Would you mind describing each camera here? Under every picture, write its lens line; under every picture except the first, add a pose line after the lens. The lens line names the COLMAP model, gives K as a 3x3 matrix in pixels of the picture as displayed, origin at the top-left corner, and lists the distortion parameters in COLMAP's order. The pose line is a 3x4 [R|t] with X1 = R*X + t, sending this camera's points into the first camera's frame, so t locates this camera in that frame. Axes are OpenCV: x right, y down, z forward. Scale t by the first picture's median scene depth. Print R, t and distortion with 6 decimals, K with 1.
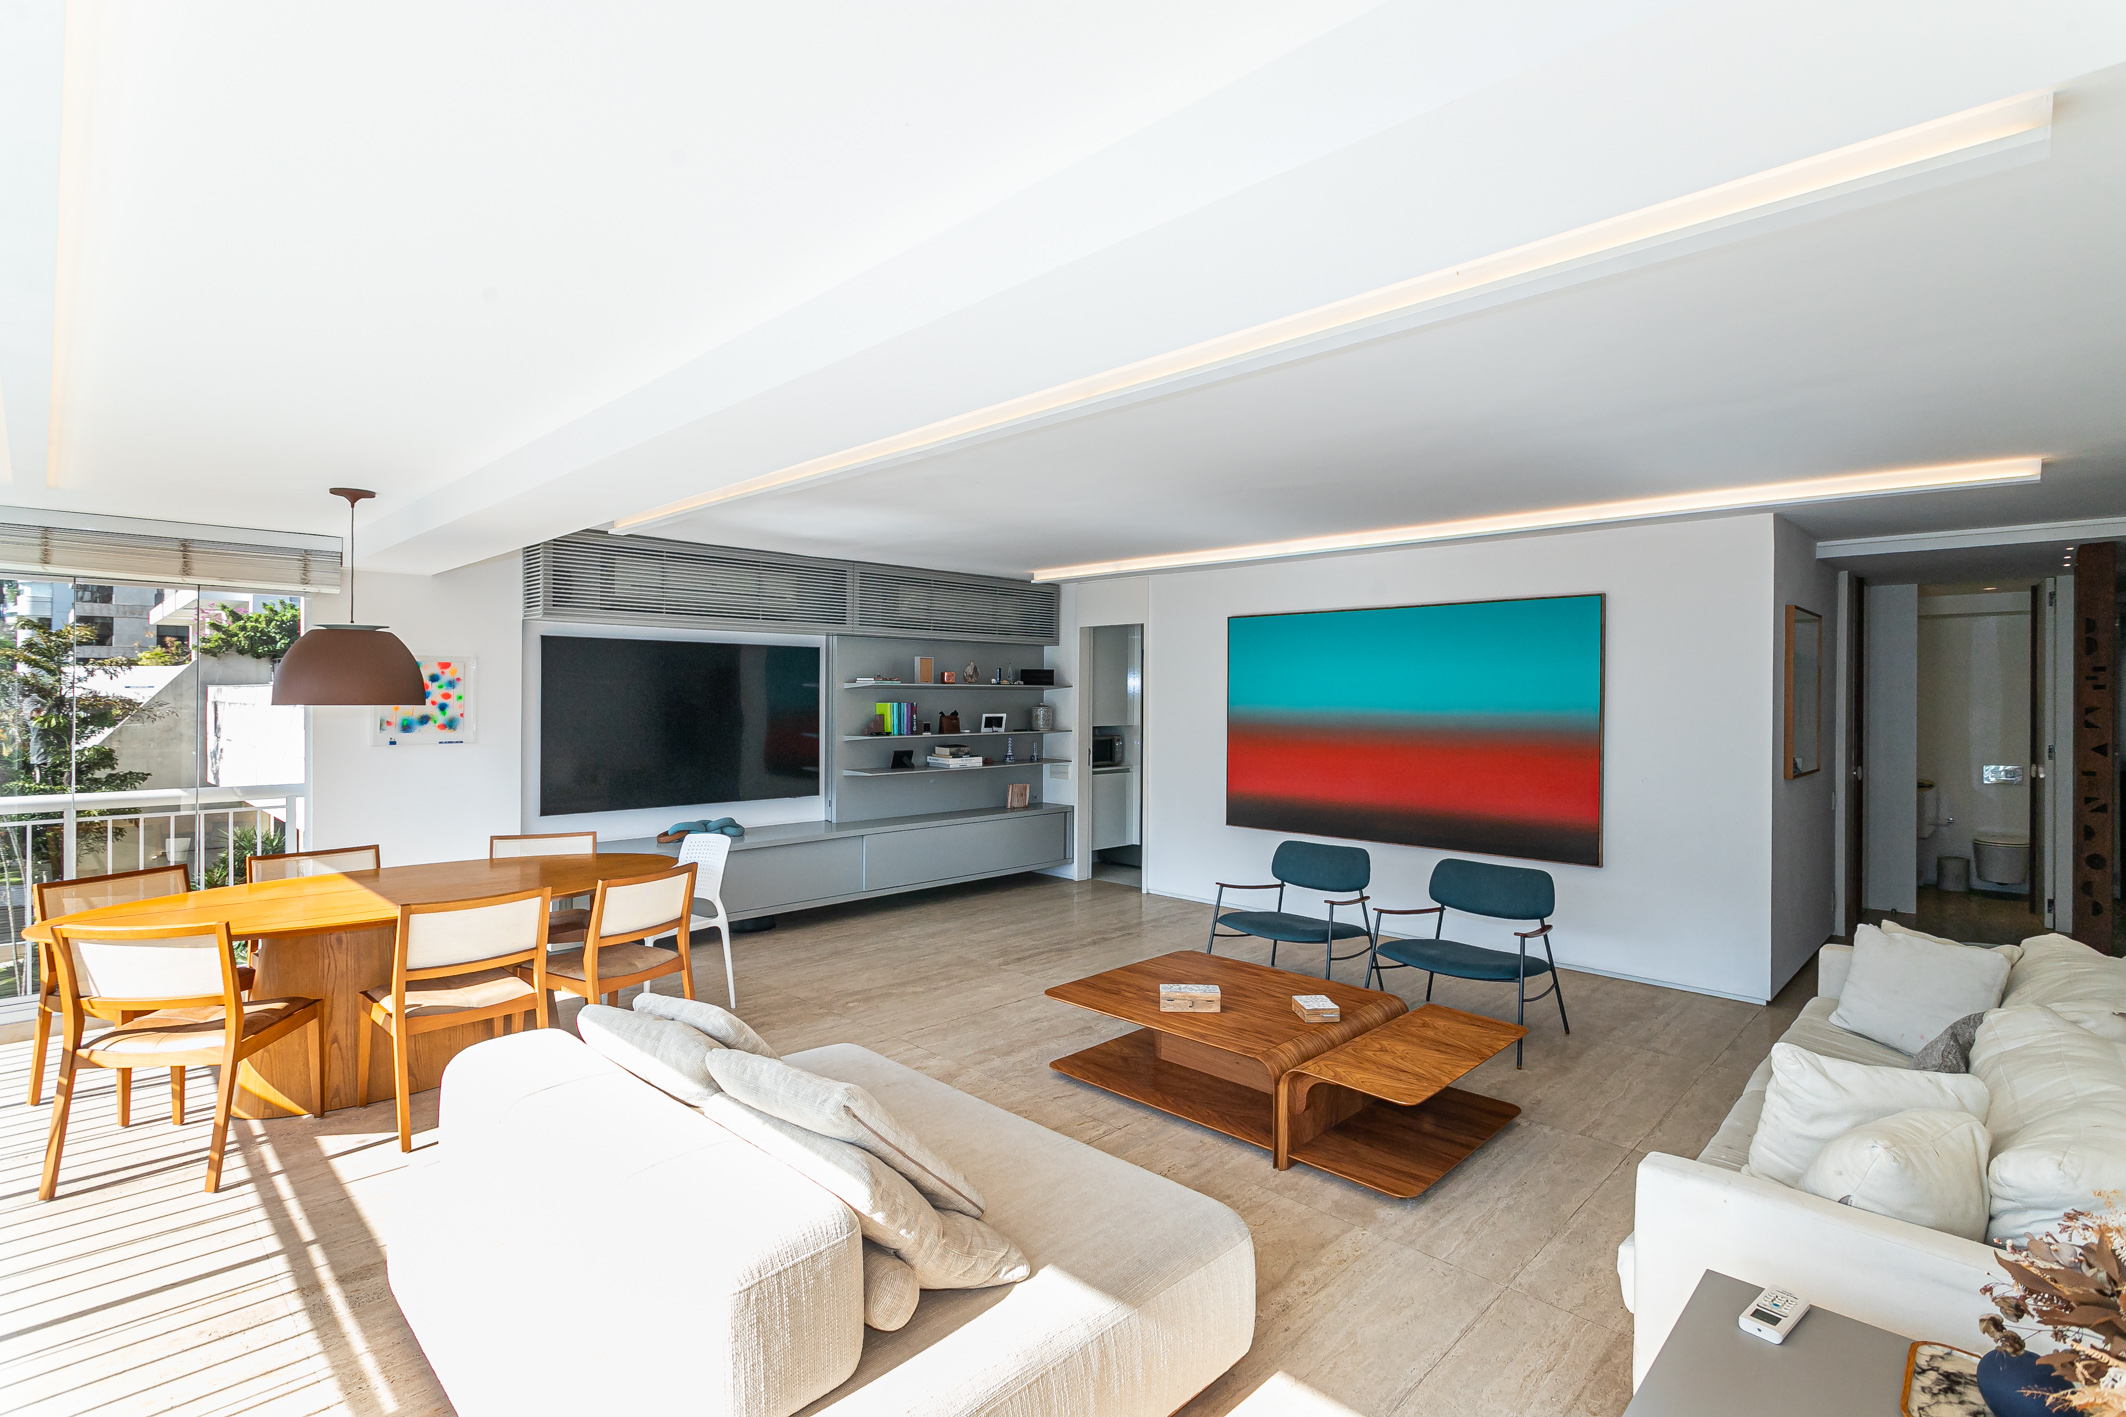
lens RADIAL K [[1003.6, 0, 1067.8], [0, 1003.6, 684.0], [0, 0, 1]] dist [0.005733, 0.000584]
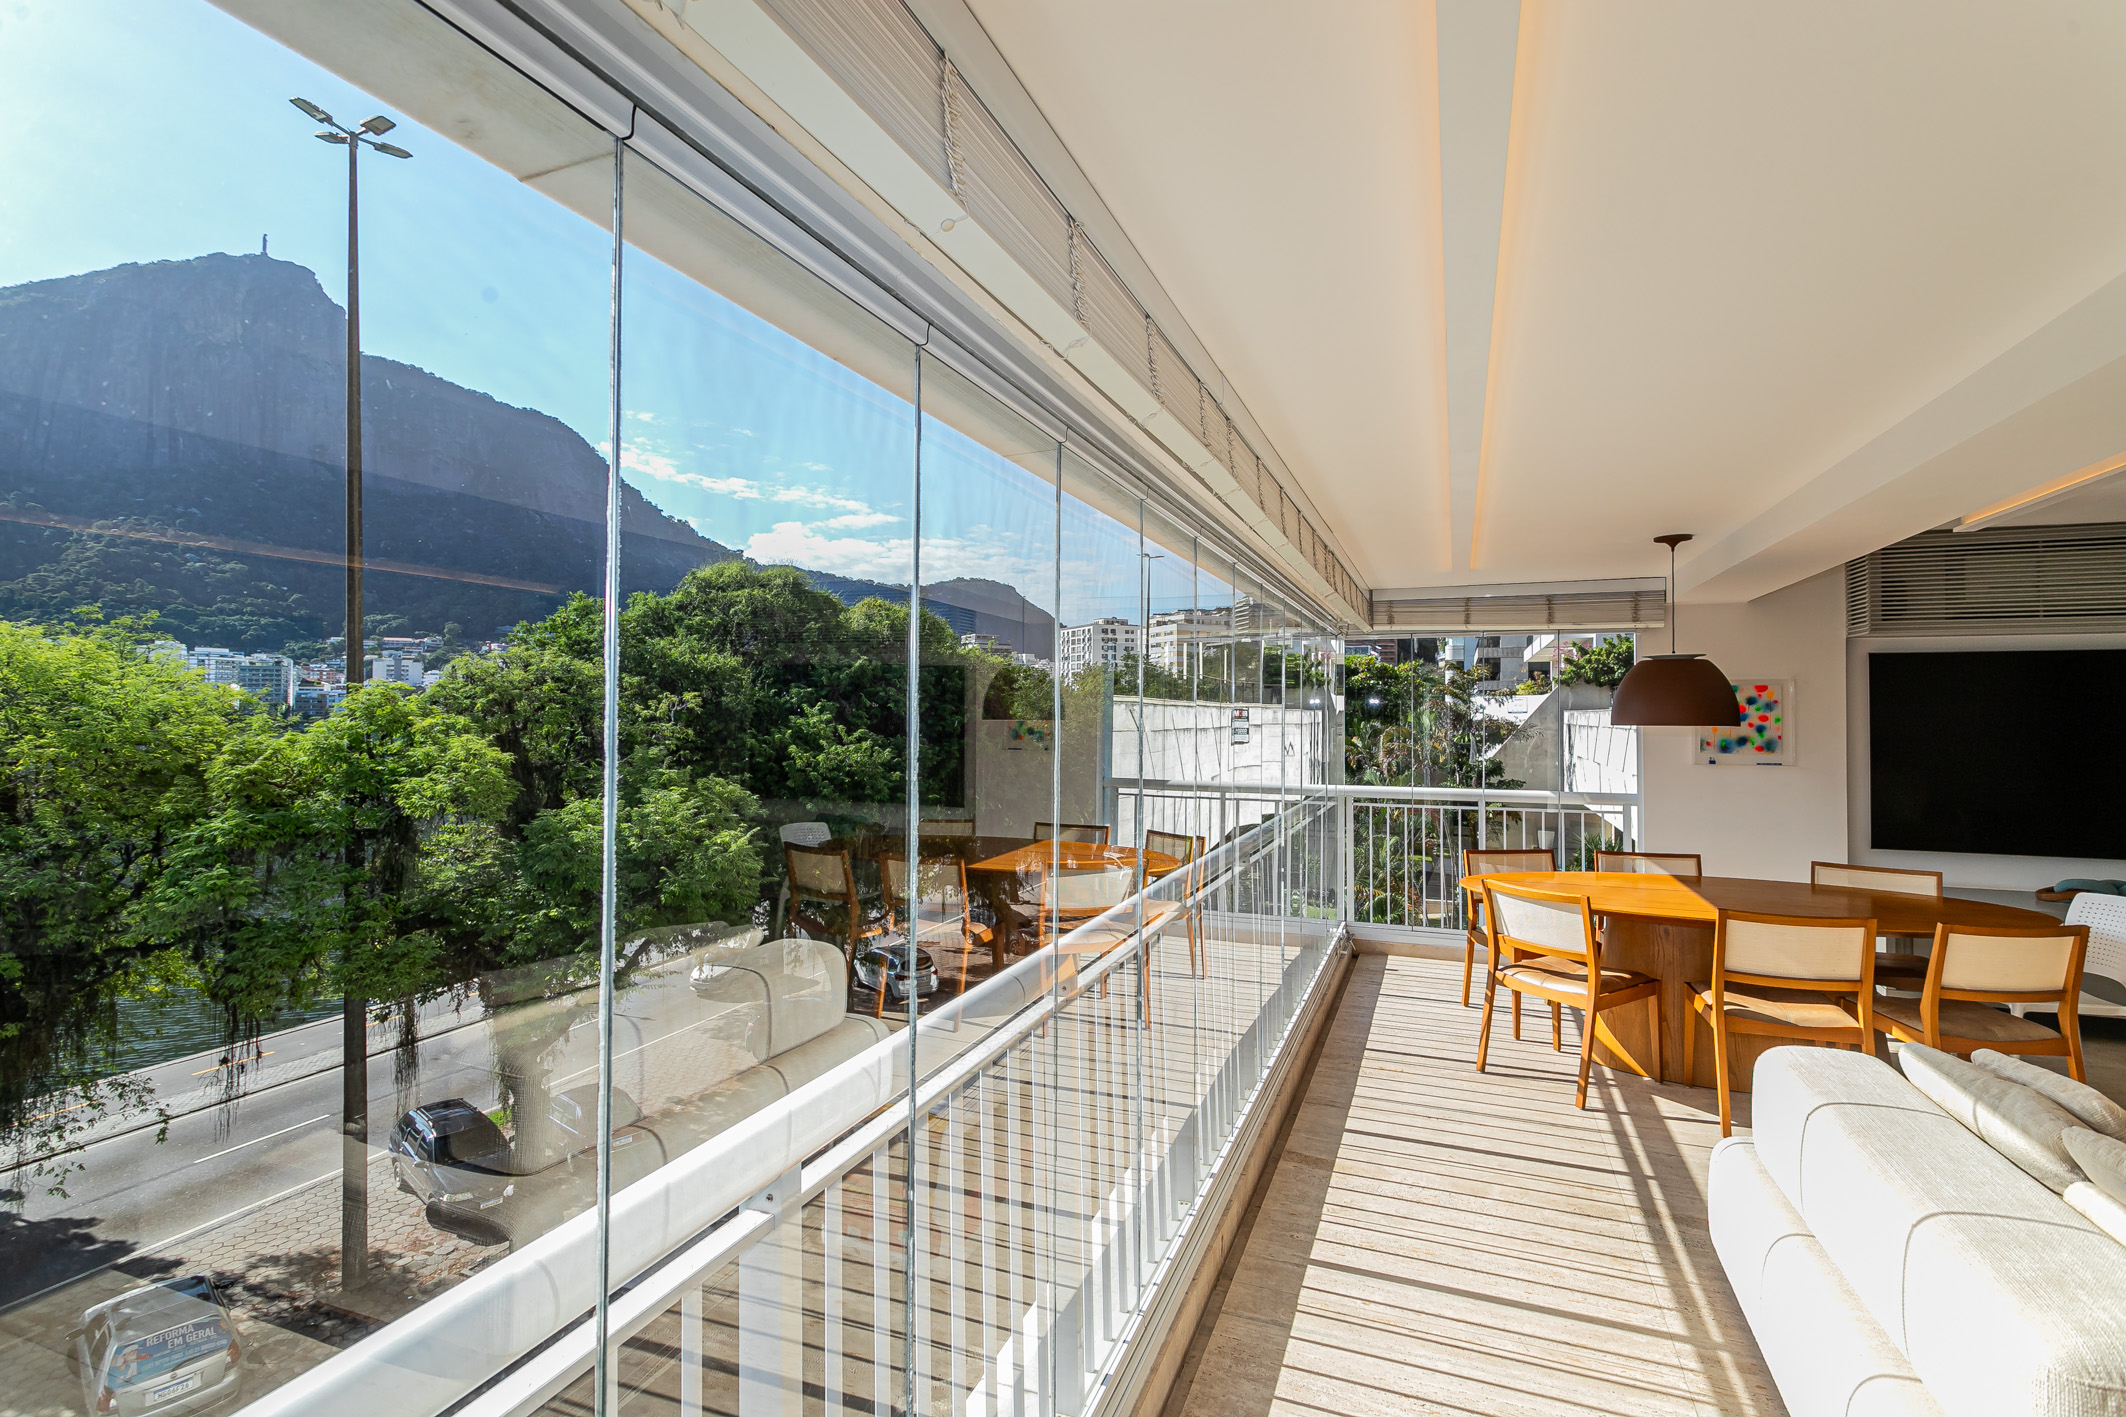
lens RADIAL K [[998.4, 0, 1062.3], [0, 998.4, 701.0], [0, 0, 1]] dist [-0.004563, 0.000105]
pose [[0.388235, -0.016231, -0.921418, 0.036308], [0.009908, 0.999861, -0.013438, 0.000611], [0.921507, -0.003912, 0.388342, -0.046726]]
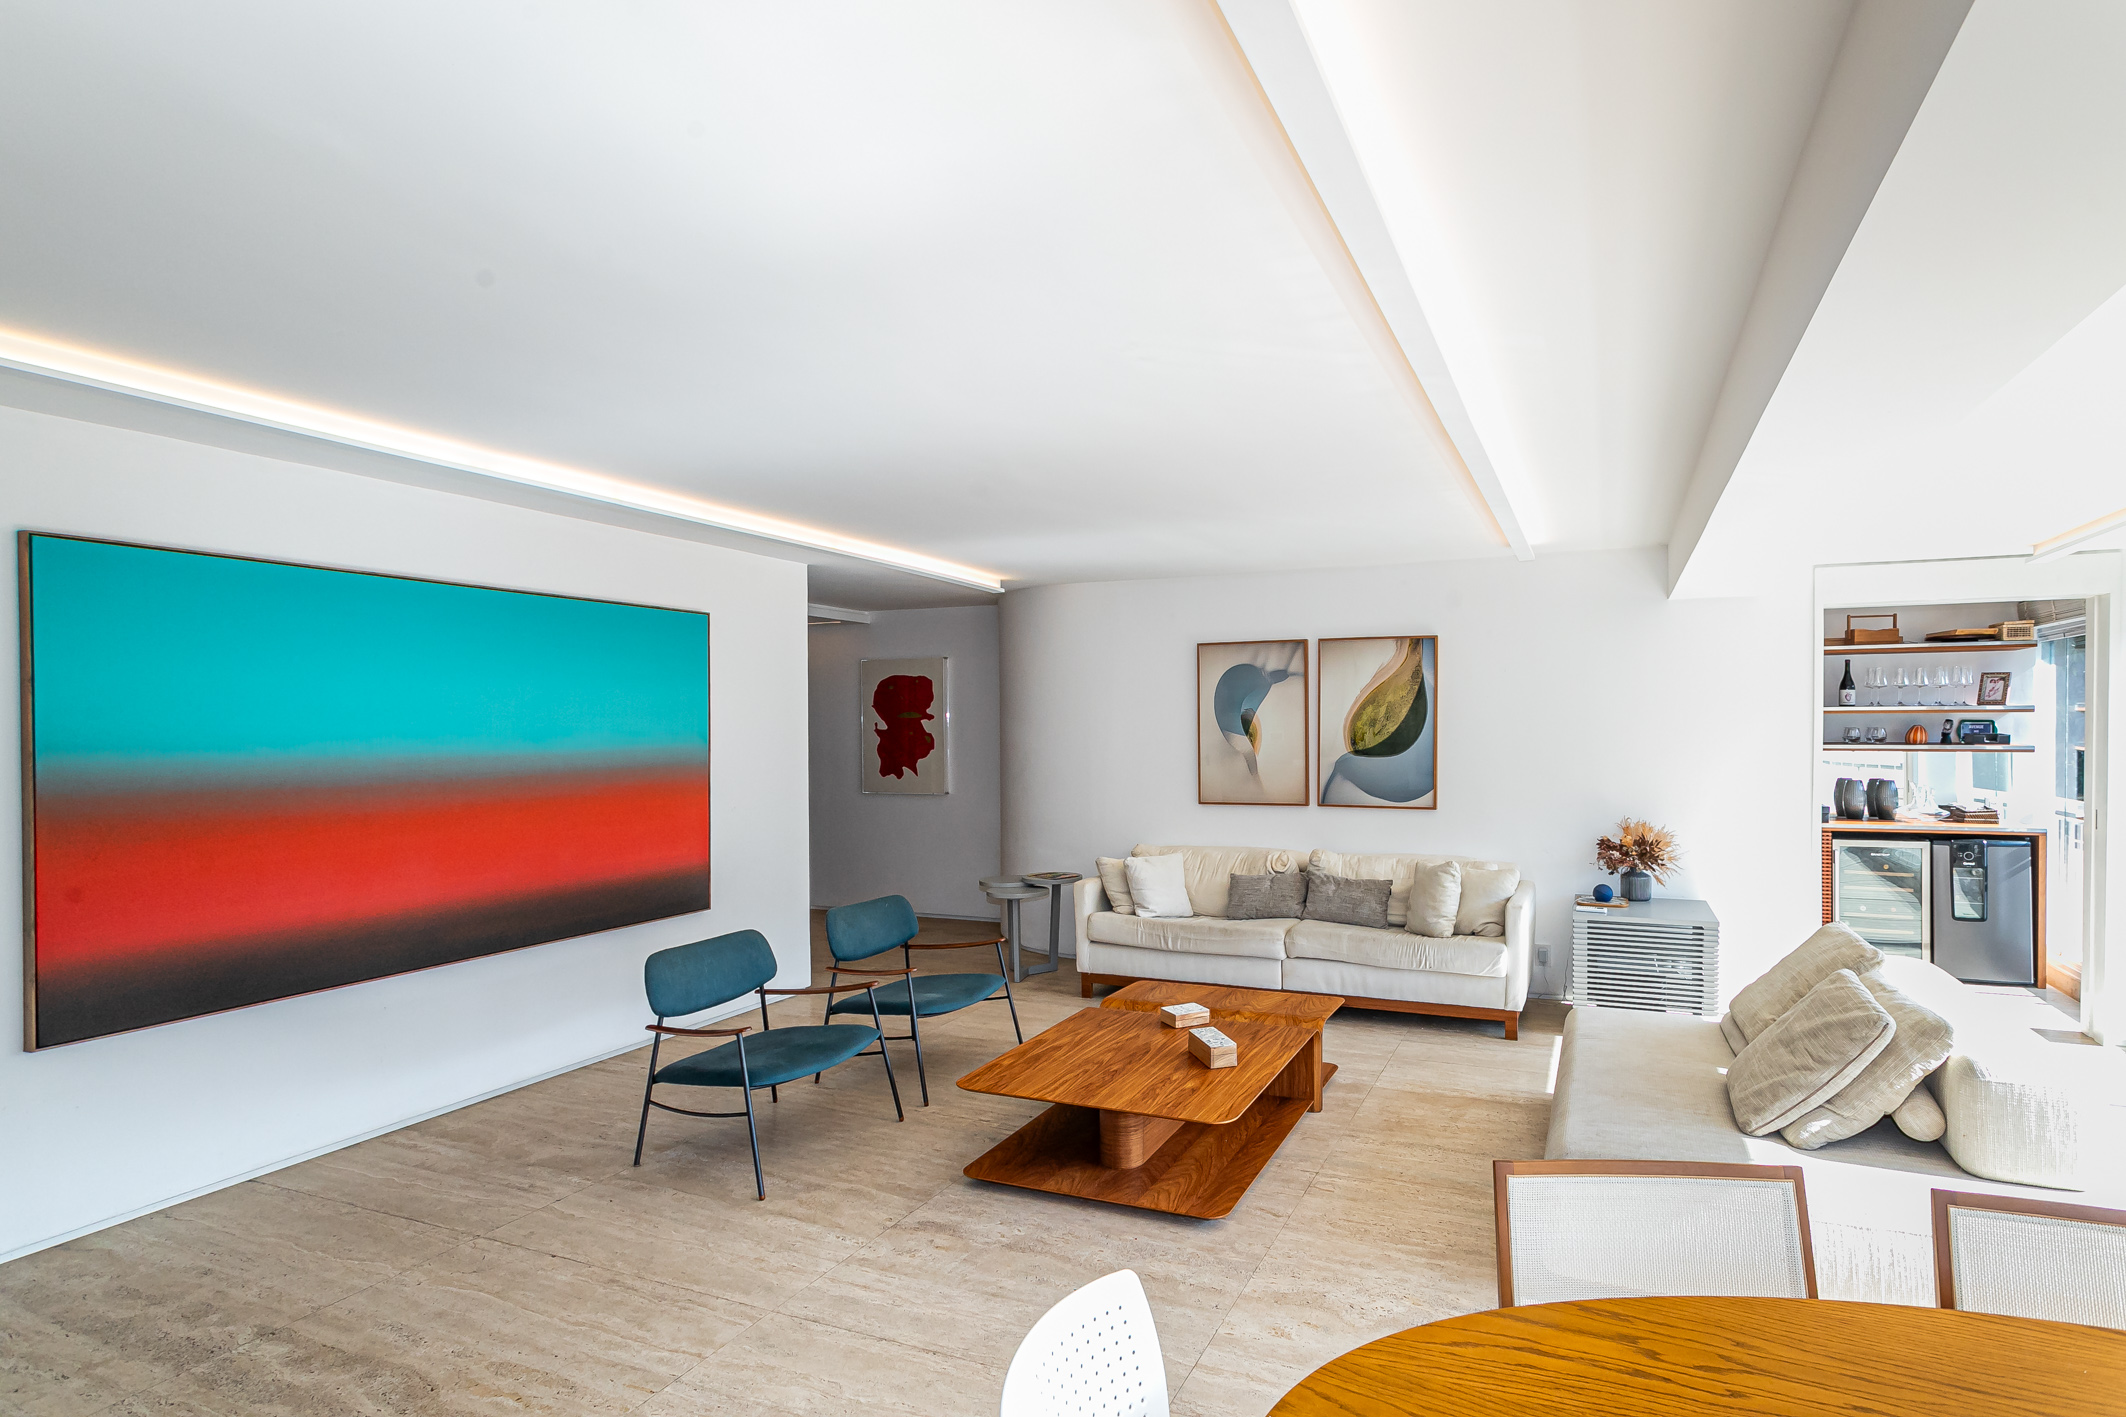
lens RADIAL K [[1055.6, 0, 1193.6], [0, 1055.6, 746.1], [0, 0, 1]] dist [-0.000397, 0.001054]
pose [[-0.389634, -0.021811, 0.920711, -0.530419], [-0.007324, 0.999761, 0.020584, 0.010208], [-0.920941, 0.001277, -0.389701, 0.968756]]
